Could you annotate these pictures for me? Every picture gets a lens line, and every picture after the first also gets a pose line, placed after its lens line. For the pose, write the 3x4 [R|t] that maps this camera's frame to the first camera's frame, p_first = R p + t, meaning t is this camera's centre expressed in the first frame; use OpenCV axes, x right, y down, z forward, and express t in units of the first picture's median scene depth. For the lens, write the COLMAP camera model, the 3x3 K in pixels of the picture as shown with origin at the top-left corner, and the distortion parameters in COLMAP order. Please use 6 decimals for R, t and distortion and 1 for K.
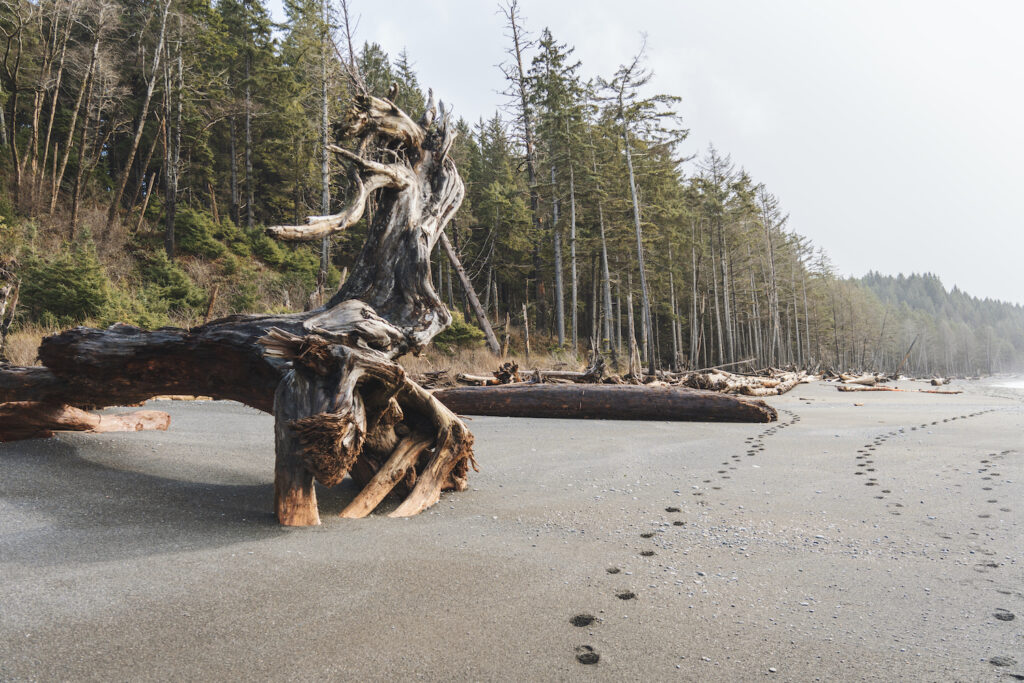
lens RADIAL K [[938.5, 0, 512.6], [0, 938.5, 337.5], [0, 0, 1]] dist [0.013514, 0.000000]
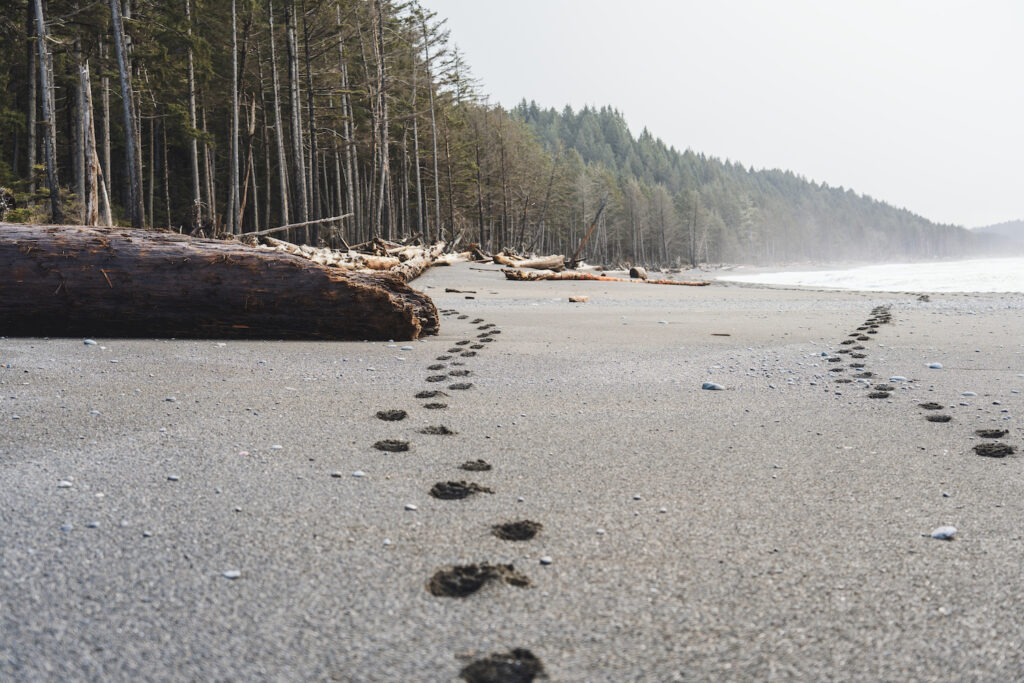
lens RADIAL K [[1529.1, 0, 512.6], [0, 1529.1, 340.3], [0, 0, 1]] dist [-0.026851, 0.000000]
pose [[0.934557, -0.009911, 0.355674, 0.026246], [-0.021393, 0.996239, 0.083971, 0.010164], [-0.355169, -0.086085, 0.930830, 0.111326]]
